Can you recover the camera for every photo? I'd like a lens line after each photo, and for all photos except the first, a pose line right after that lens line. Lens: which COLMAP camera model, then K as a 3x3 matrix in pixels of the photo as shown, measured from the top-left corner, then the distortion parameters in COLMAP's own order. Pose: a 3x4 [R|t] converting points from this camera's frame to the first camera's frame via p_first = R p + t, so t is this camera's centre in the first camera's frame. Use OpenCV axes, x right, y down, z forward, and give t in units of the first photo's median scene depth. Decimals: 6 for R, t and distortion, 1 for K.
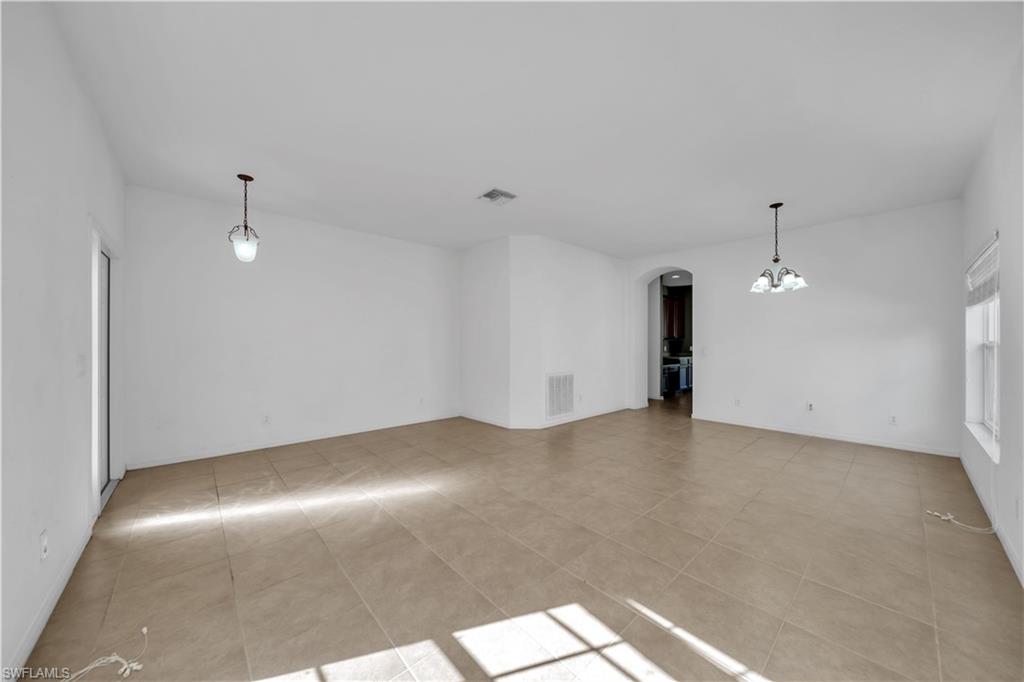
lens RADIAL K [[353.2, 0, 512.3], [0, 353.2, 343.7], [0, 0, 1]] dist [-0.000543, -0.000695]
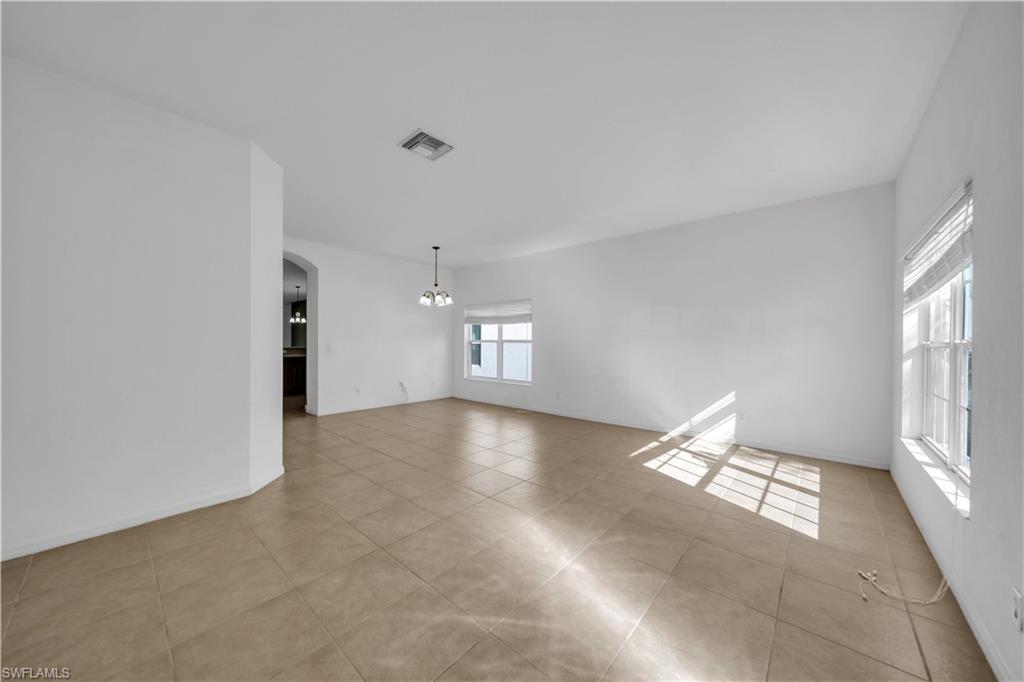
lens RADIAL K [[353.2, 0, 512.3], [0, 353.2, 341.6], [0, 0, 1]] dist [-0.000543, -0.000695]
pose [[-0.112538, -0.000965, 0.993647, -1.148850], [-0.003587, 0.999993, 0.000565, 0.002385], [-0.993641, -0.003501, -0.112541, 1.269936]]
